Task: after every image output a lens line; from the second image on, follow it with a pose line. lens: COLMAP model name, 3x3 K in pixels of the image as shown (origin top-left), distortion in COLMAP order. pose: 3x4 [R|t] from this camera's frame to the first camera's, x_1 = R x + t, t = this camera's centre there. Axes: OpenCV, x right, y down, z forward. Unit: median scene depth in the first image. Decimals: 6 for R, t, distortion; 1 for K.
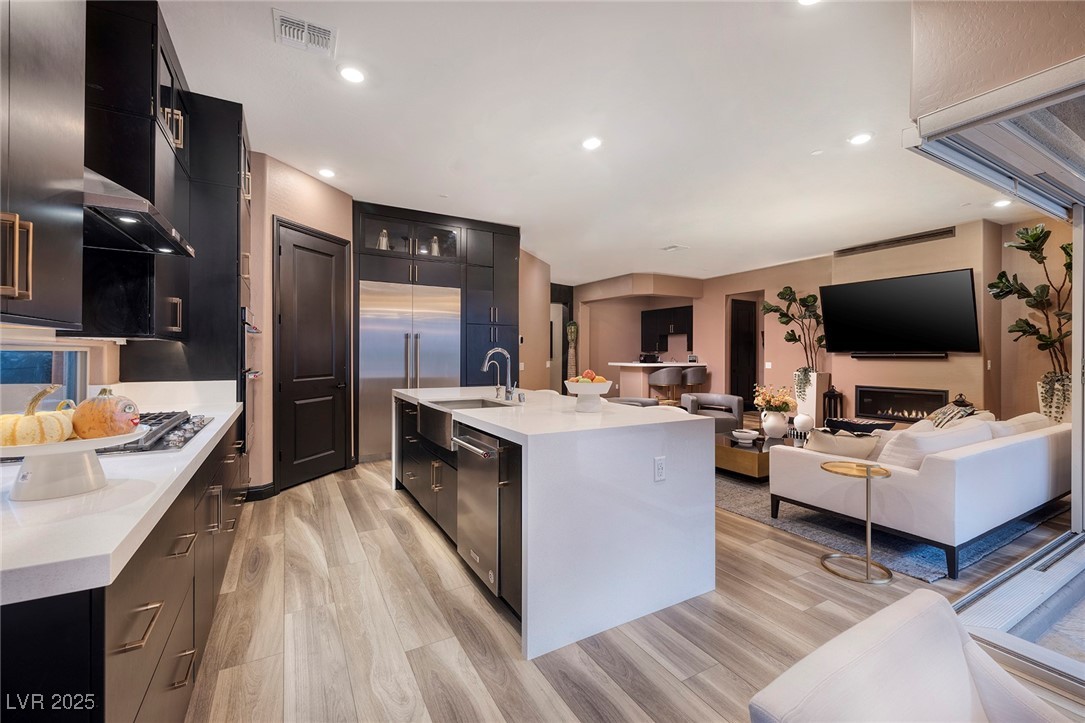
lens RADIAL K [[453.3, 0, 550.9], [0, 453.3, 352.8], [0, 0, 1]] dist [-0.001198, 0.000096]
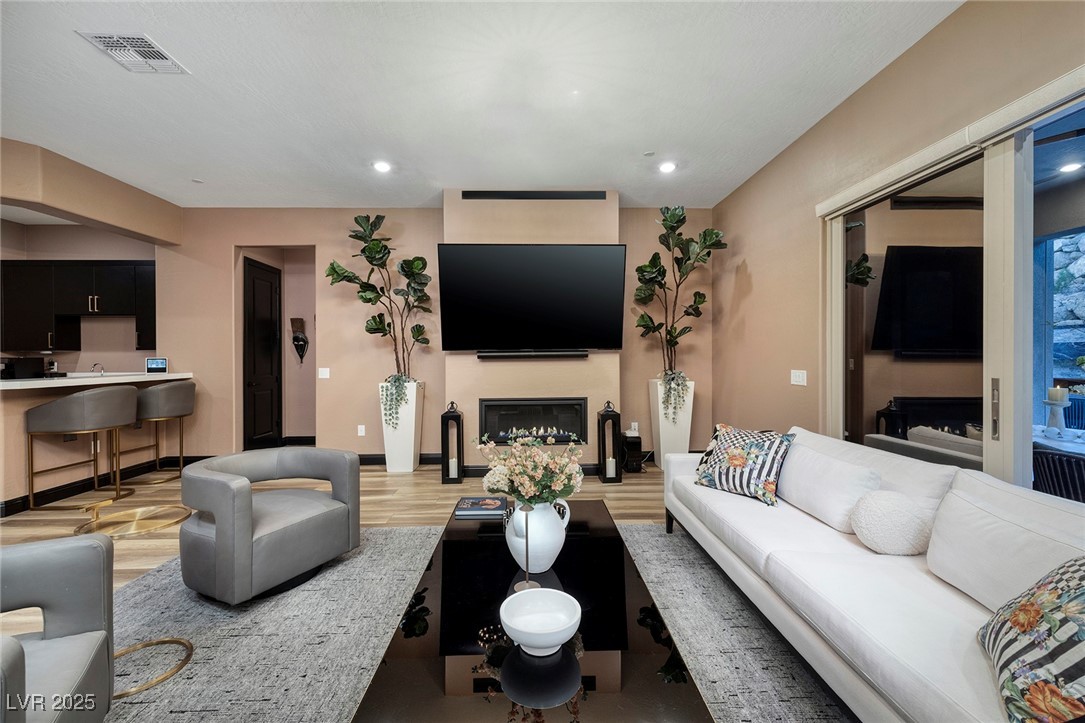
lens RADIAL K [[453.3, 0, 534.0], [0, 453.3, 358.1], [0, 0, 1]] dist [-0.001198, 0.000096]
pose [[0.477870, -0.012155, 0.878347, 0.149752], [0.005694, 0.999926, 0.010740, 0.004585], [-0.878412, -0.000131, 0.477904, 0.795436]]
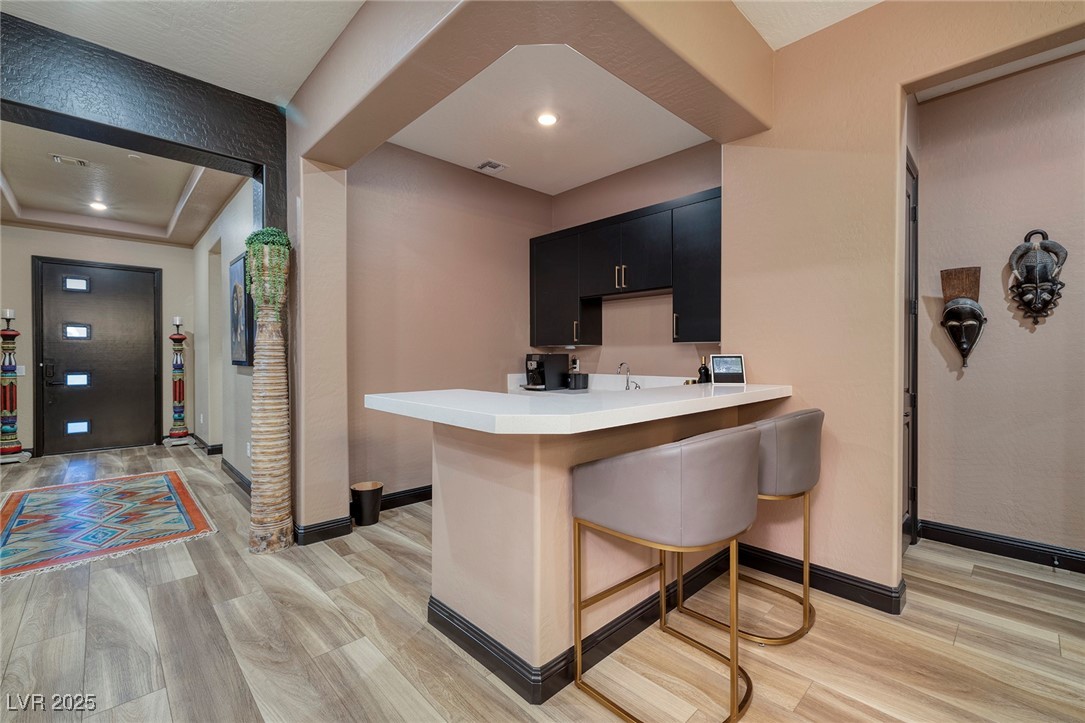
lens RADIAL K [[453.3, 0, 549.8], [0, 453.3, 361.6], [0, 0, 1]] dist [-0.001198, 0.000096]
pose [[0.968920, -0.009365, 0.247197, 0.296057], [0.005521, 0.999853, 0.016242, 0.008499], [-0.247313, -0.014373, 0.968829, 1.527747]]
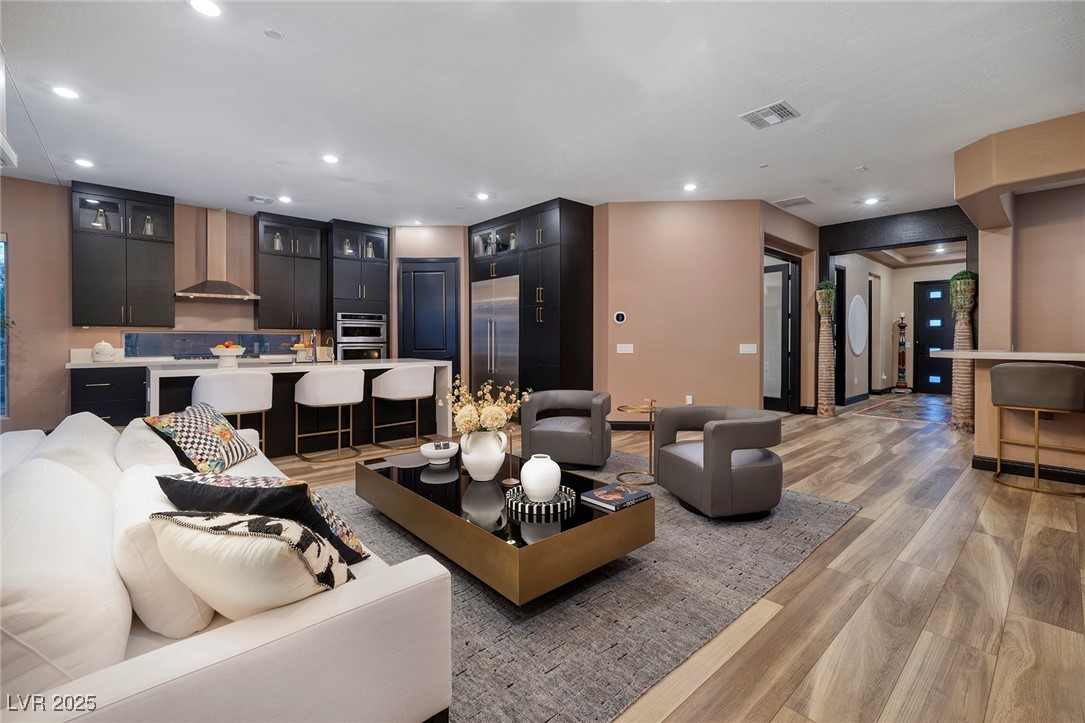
lens RADIAL K [[453.3, 0, 577.3], [0, 453.3, 343.1], [0, 0, 1]] dist [-0.001198, 0.000096]
pose [[0.236502, -0.003487, -0.971625, 0.991632], [0.008463, 0.999963, -0.001528, 0.023098], [0.971594, -0.007862, 0.236523, 0.946171]]
